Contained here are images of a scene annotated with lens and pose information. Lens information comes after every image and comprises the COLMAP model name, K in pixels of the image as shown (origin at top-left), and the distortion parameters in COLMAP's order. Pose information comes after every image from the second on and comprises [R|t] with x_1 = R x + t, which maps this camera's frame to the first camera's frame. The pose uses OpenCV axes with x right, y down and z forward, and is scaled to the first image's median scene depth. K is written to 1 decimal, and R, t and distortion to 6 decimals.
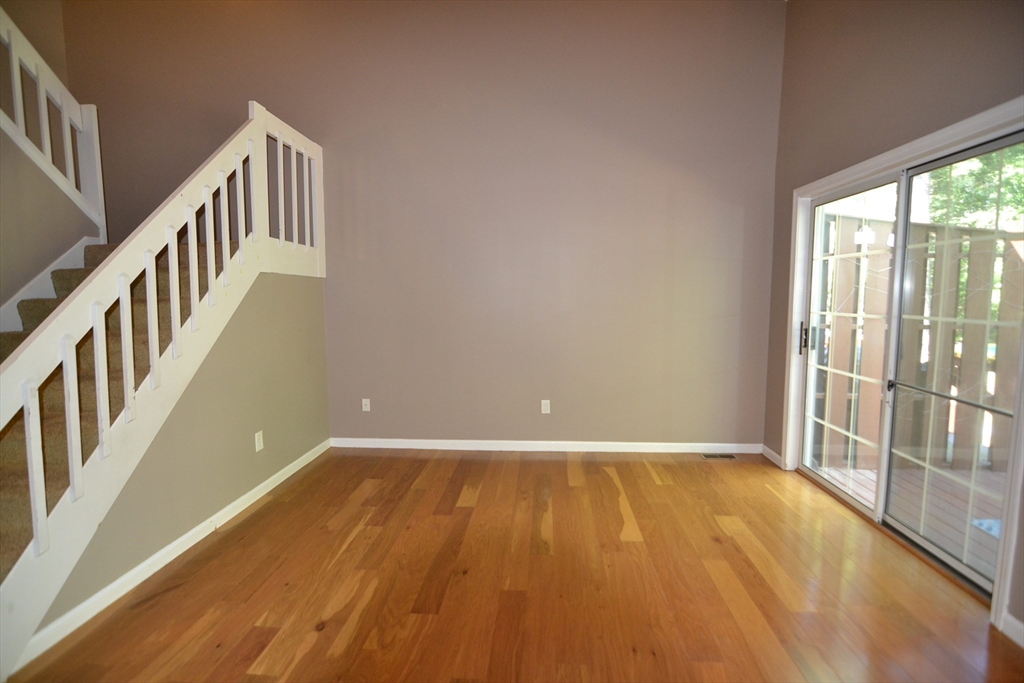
lens RADIAL K [[487.9, 0, 510.6], [0, 487.9, 338.2], [0, 0, 1]] dist [-0.015434, -0.001281]
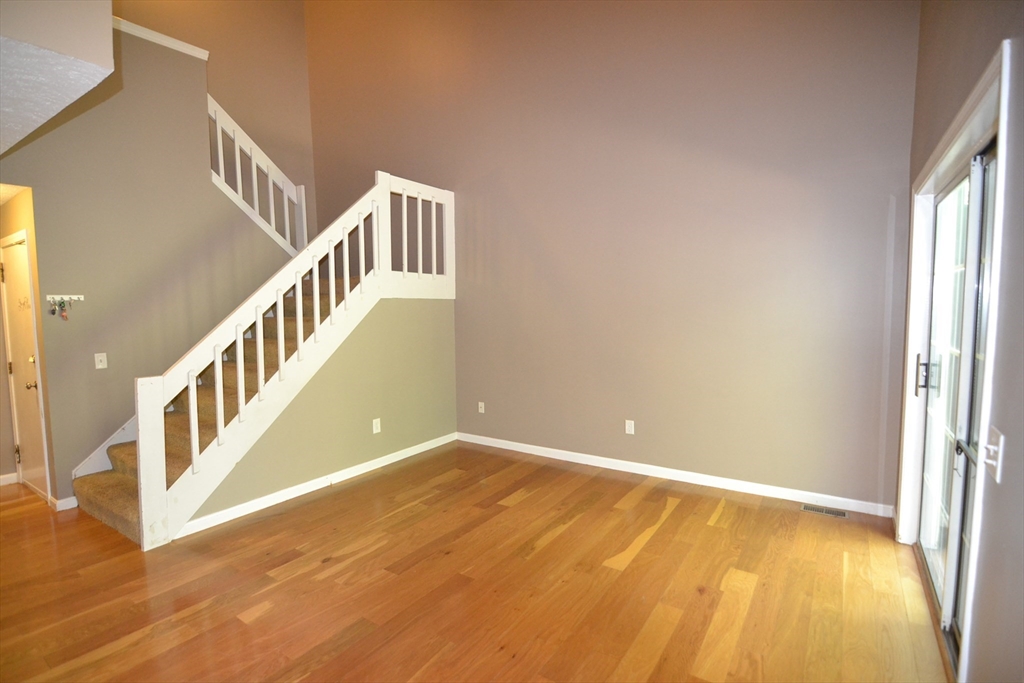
lens RADIAL K [[487.9, 0, 510.6], [0, 487.9, 338.2], [0, 0, 1]] dist [-0.015434, -0.001281]
pose [[0.874988, 0.030715, -0.483169, 0.434968], [-0.038101, 0.999259, -0.005475, -0.033115], [0.482643, 0.023199, 0.875510, 0.011508]]
